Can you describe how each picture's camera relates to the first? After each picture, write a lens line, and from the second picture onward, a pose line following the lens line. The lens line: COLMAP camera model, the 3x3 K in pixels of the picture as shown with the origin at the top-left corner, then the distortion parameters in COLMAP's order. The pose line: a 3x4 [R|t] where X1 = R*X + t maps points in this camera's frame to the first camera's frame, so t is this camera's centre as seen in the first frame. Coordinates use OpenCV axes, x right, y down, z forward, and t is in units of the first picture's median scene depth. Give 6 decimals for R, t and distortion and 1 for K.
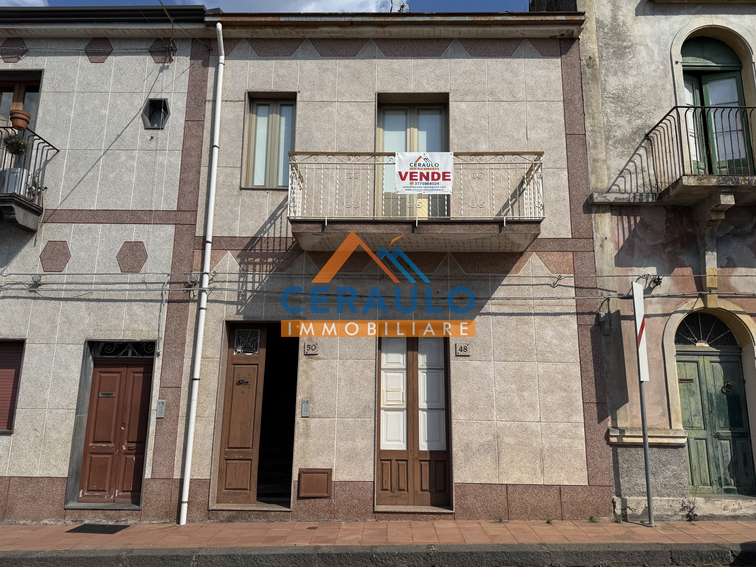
lens RADIAL K [[537.4, 0, 382.4], [0, 537.4, 283.8], [0, 0, 1]] dist [0.036030, -0.043846]
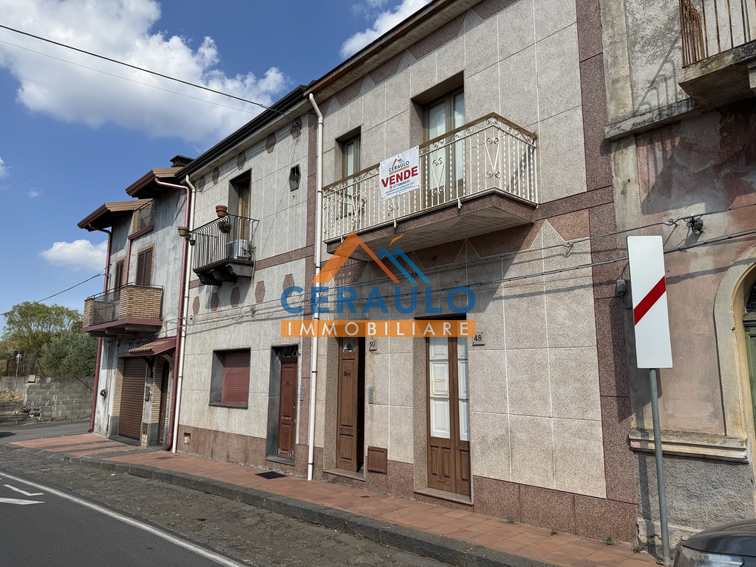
lens RADIAL K [[537.4, 0, 378.3], [0, 537.4, 285.9], [0, 0, 1]] dist [0.036030, -0.043846]
pose [[0.676617, -0.129322, -0.724890, 0.723997], [0.152132, 0.987768, -0.034219, 0.034958], [0.720448, -0.087125, 0.688014, 0.217741]]
